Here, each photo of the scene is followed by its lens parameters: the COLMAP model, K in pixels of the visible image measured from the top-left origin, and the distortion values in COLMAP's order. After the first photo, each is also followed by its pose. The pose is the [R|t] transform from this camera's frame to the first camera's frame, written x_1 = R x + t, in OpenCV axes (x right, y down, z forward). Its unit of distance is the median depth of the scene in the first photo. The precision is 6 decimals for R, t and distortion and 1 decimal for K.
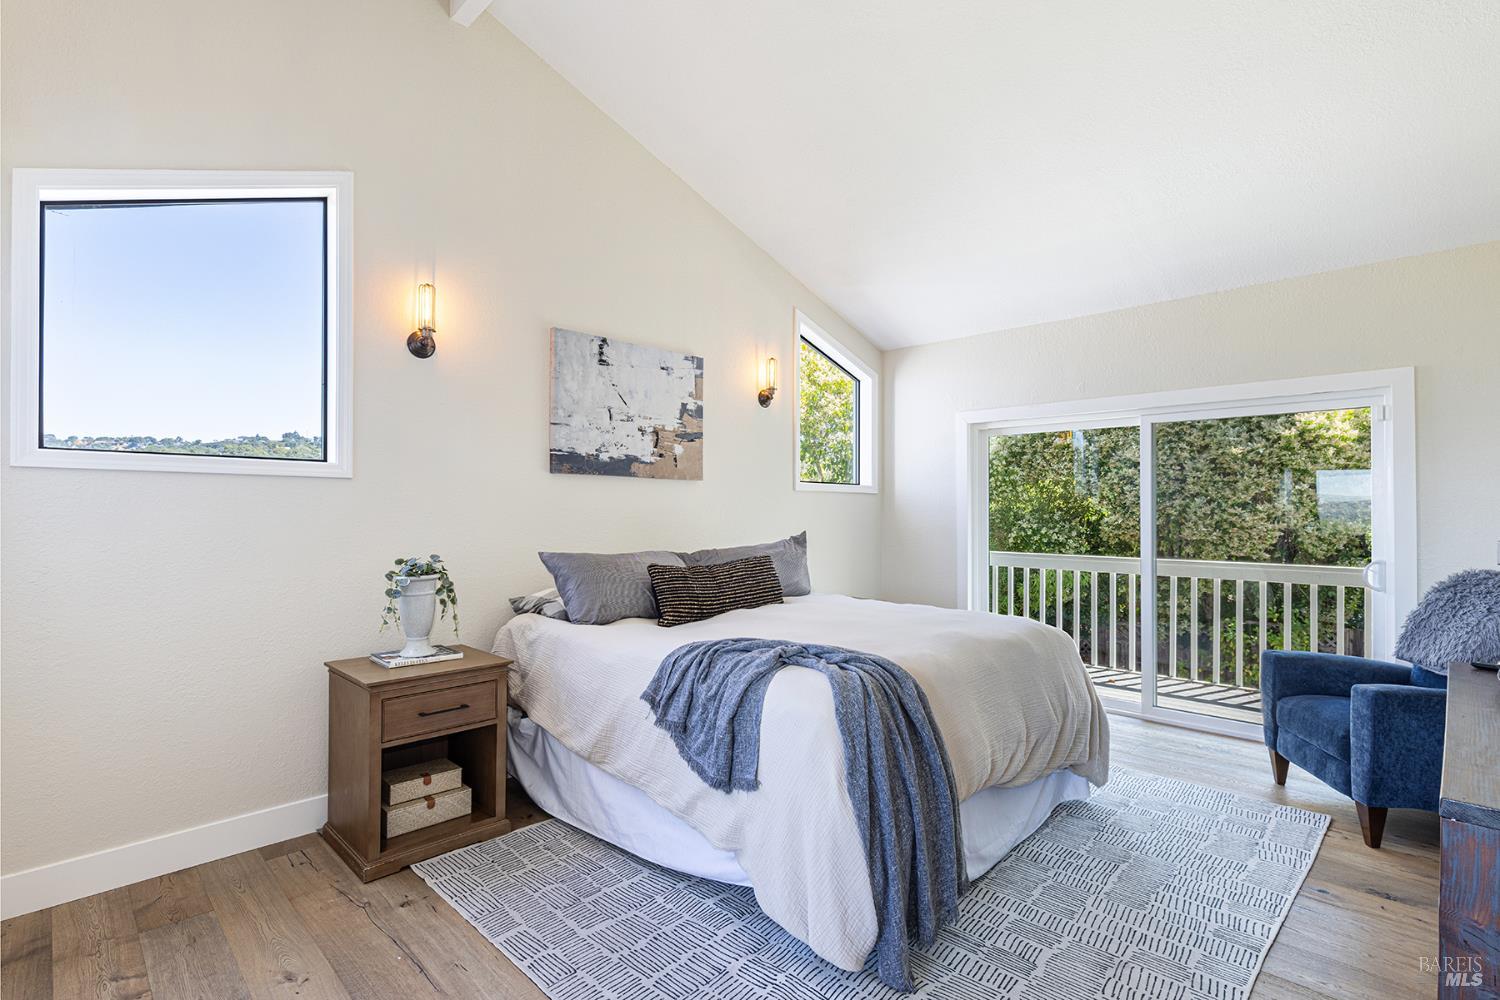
lens RADIAL K [[713.9, 0, 762.9], [0, 713.9, 507.2], [0, 0, 1]] dist [-0.002308, 0.000695]
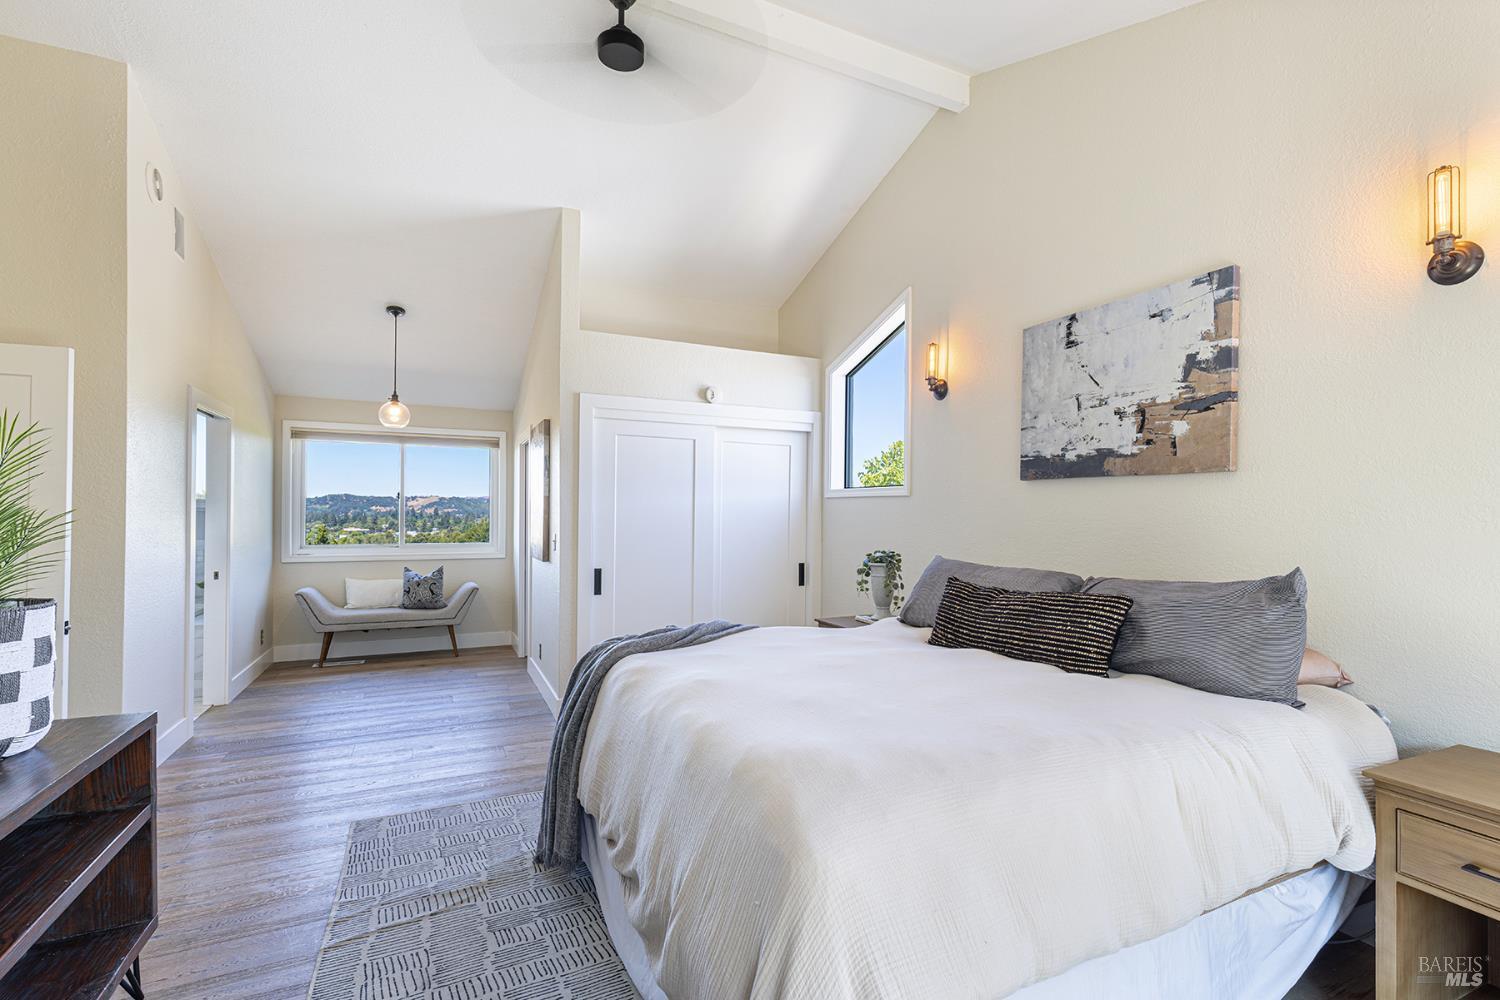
lens RADIAL K [[676.7, 0, 755.2], [0, 676.7, 511.1], [0, 0, 1]] dist [0.004428, 0.001229]
pose [[-0.341200, -0.011302, -0.939923, 0.638319], [-0.009585, 0.999918, -0.008544, 0.004754], [0.939942, 0.006094, -0.341280, 0.902348]]
